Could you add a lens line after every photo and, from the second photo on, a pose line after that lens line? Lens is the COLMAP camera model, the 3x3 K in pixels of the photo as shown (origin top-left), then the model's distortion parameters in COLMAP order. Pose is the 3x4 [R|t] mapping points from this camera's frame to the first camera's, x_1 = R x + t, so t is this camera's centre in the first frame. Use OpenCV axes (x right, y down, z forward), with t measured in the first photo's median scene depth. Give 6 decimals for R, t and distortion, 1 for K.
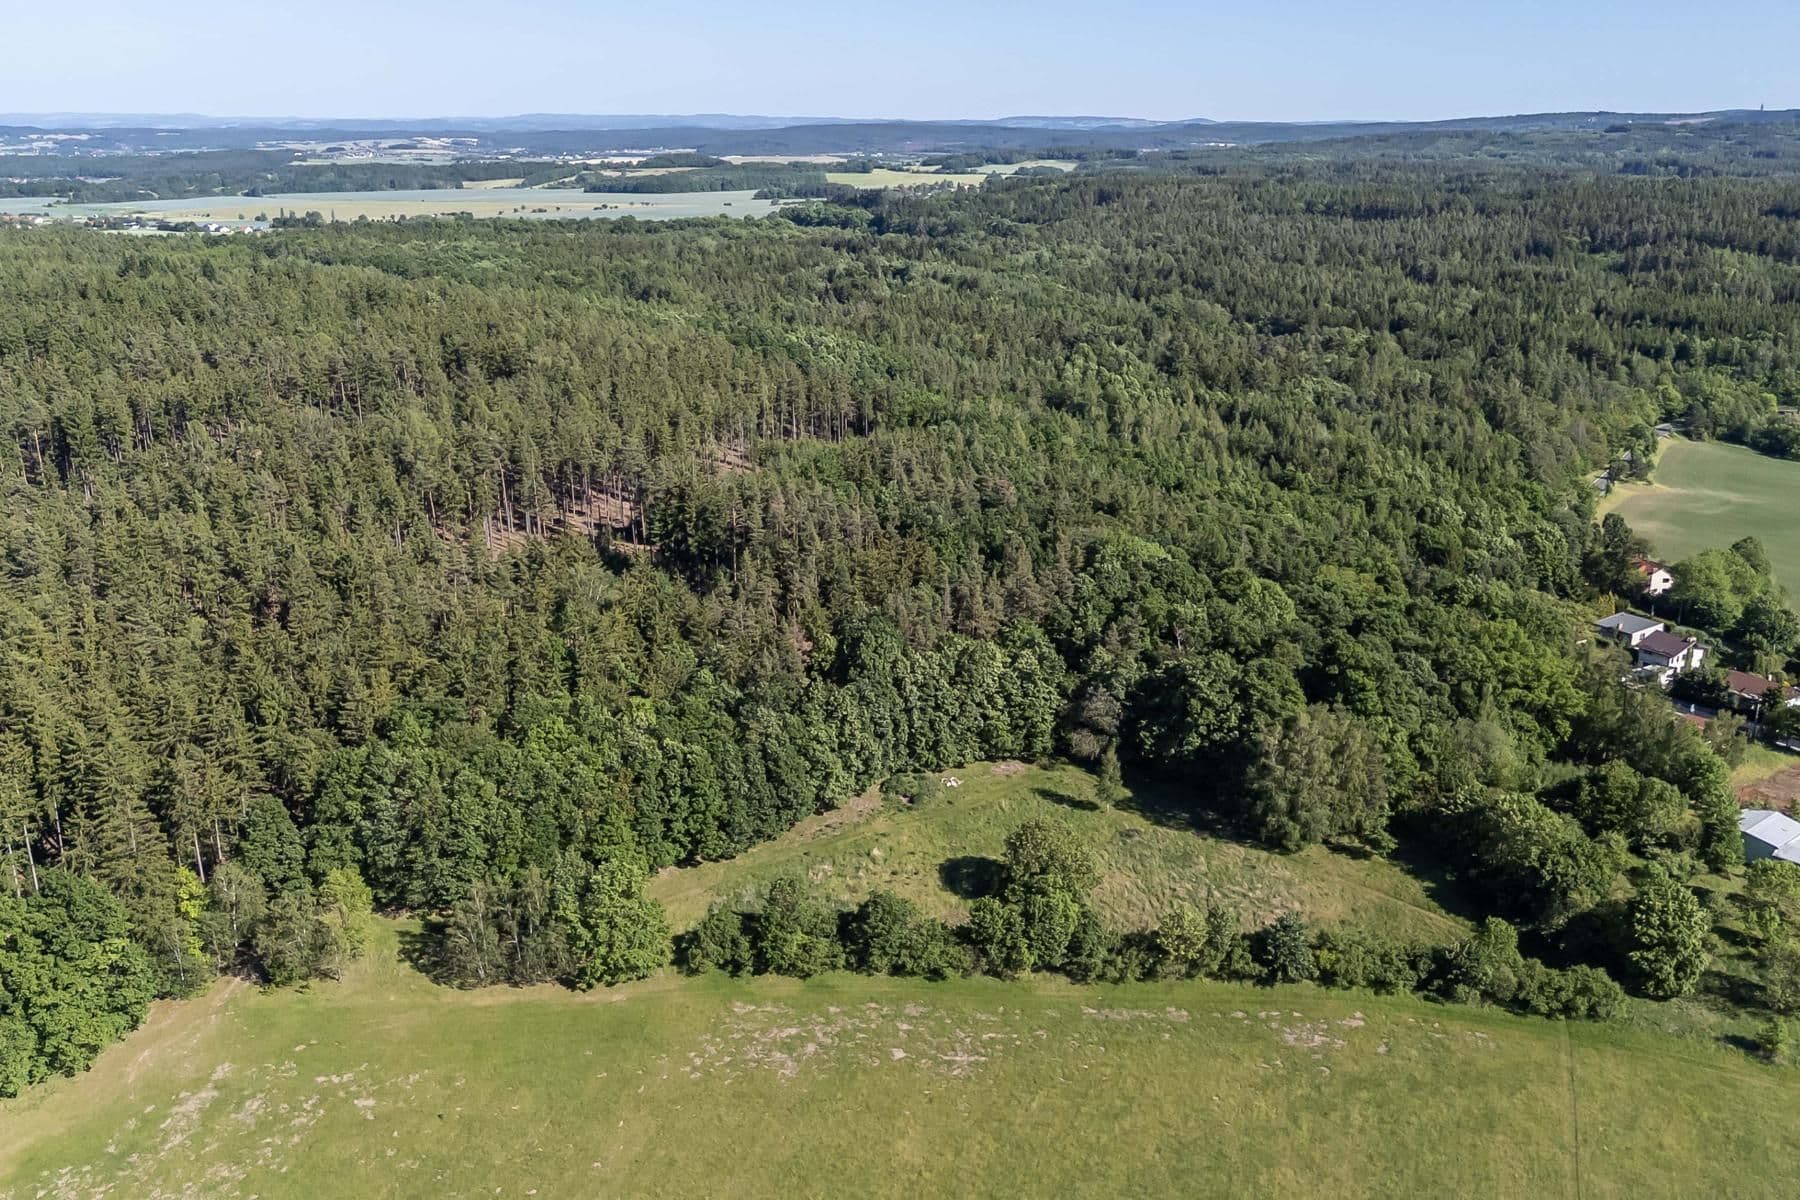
lens RADIAL K [[1571.4, 0, 897.1], [0, 1571.4, 595.6], [0, 0, 1]] dist [0.083963, -0.094254]
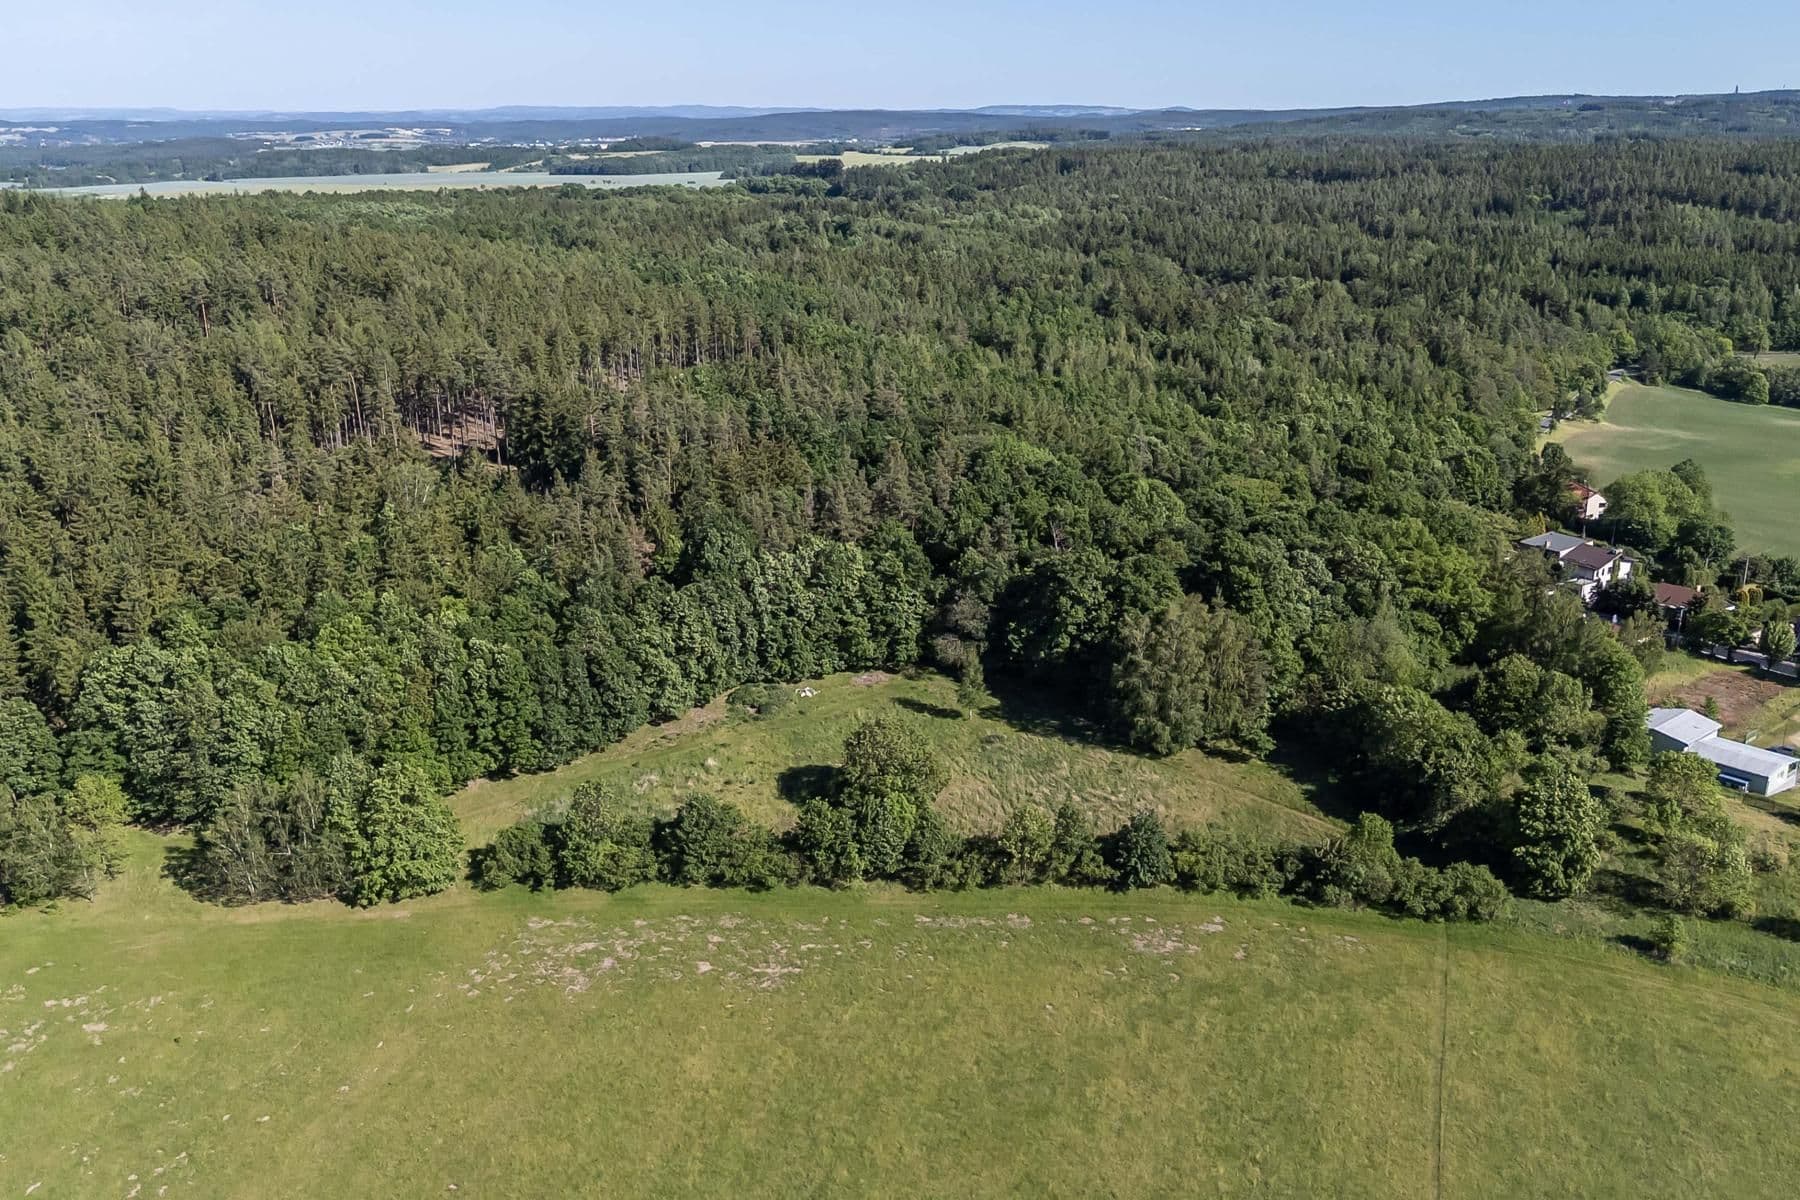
lens RADIAL K [[1571.4, 0, 899.3], [0, 1571.4, 600.7], [0, 0, 1]] dist [0.083963, -0.094254]
pose [[0.999908, -0.008377, 0.010703, 0.084284], [0.008297, 0.999938, 0.007490, 0.061793], [-0.010765, -0.007400, 0.999915, 0.084192]]
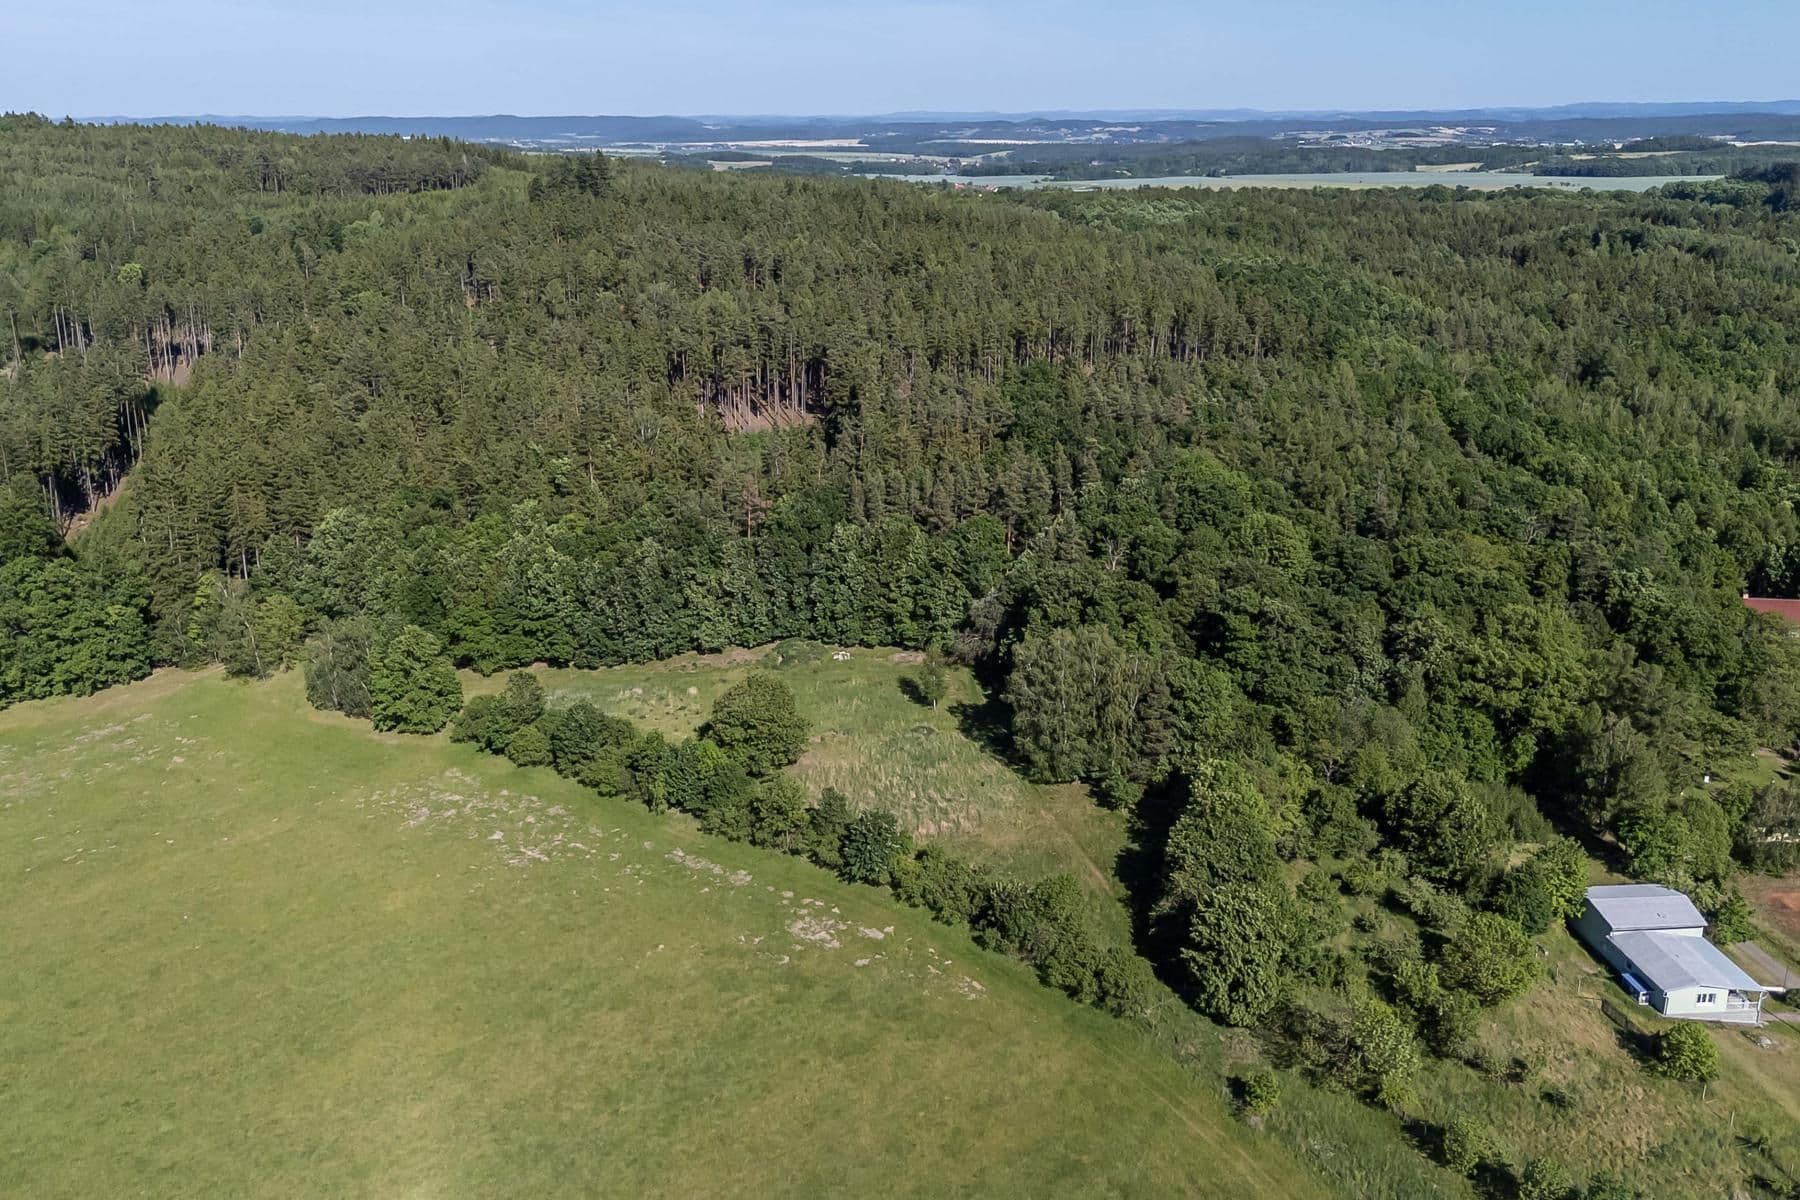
lens RADIAL K [[1571.4, 0, 904.1], [0, 1571.4, 598.3], [0, 0, 1]] dist [0.083963, -0.094254]
pose [[0.819675, 0.168948, -0.547347, 0.634221], [-0.166092, 0.984566, 0.055174, 0.023106], [0.548221, 0.045685, 0.835085, 0.206842]]
